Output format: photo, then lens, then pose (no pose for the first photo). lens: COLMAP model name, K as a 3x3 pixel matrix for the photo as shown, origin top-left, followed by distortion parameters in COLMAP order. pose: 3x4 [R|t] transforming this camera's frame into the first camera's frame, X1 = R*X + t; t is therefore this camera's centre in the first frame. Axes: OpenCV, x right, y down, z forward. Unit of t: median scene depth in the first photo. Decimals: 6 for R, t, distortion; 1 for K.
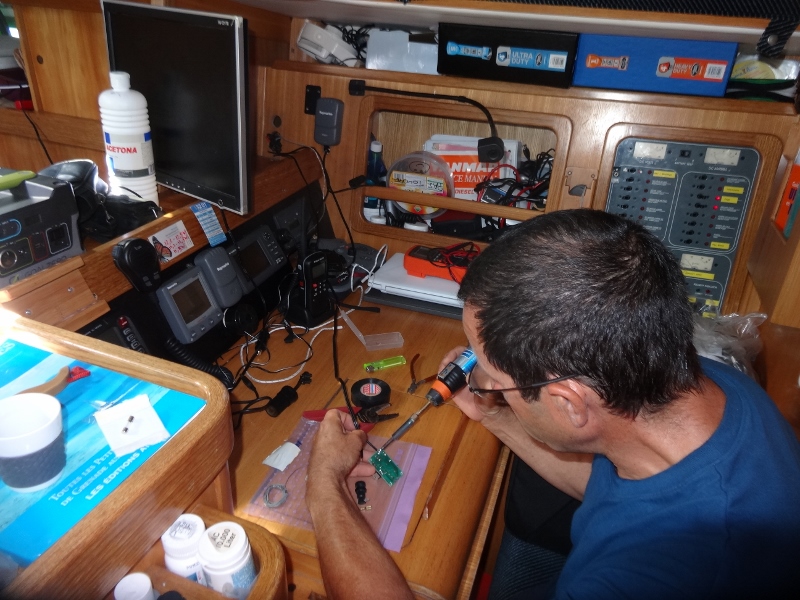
lens RADIAL K [[579.2, 0, 400.0], [0, 579.2, 300.0], [0, 0, 1]] dist [0.000594, 0.000847]
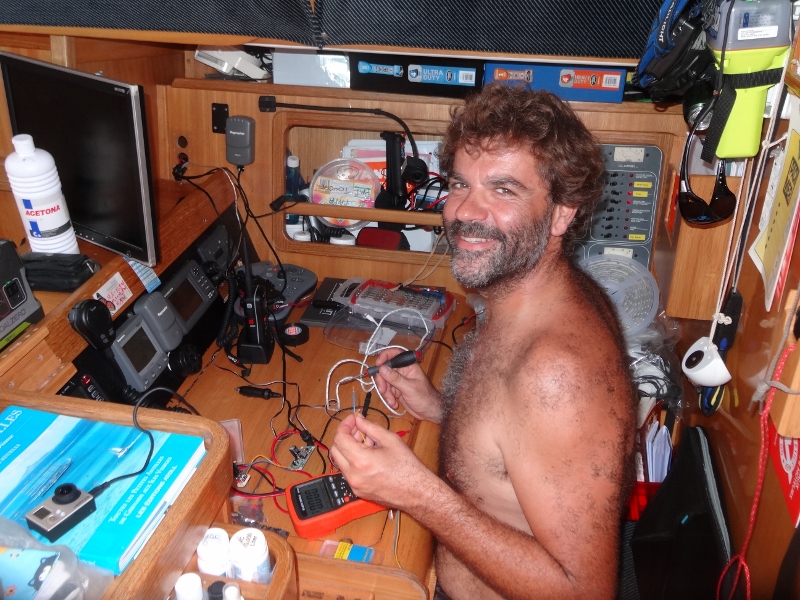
lens RADIAL K [[709.6, 0, 400.0], [0, 709.6, 300.0], [0, 0, 1]] dist [0.086317, -0.001397]
pose [[0.987772, -0.103329, 0.116748, -0.034705], [0.102470, 0.994646, 0.013353, -0.043793], [-0.117503, -0.001227, 0.993072, -0.243472]]
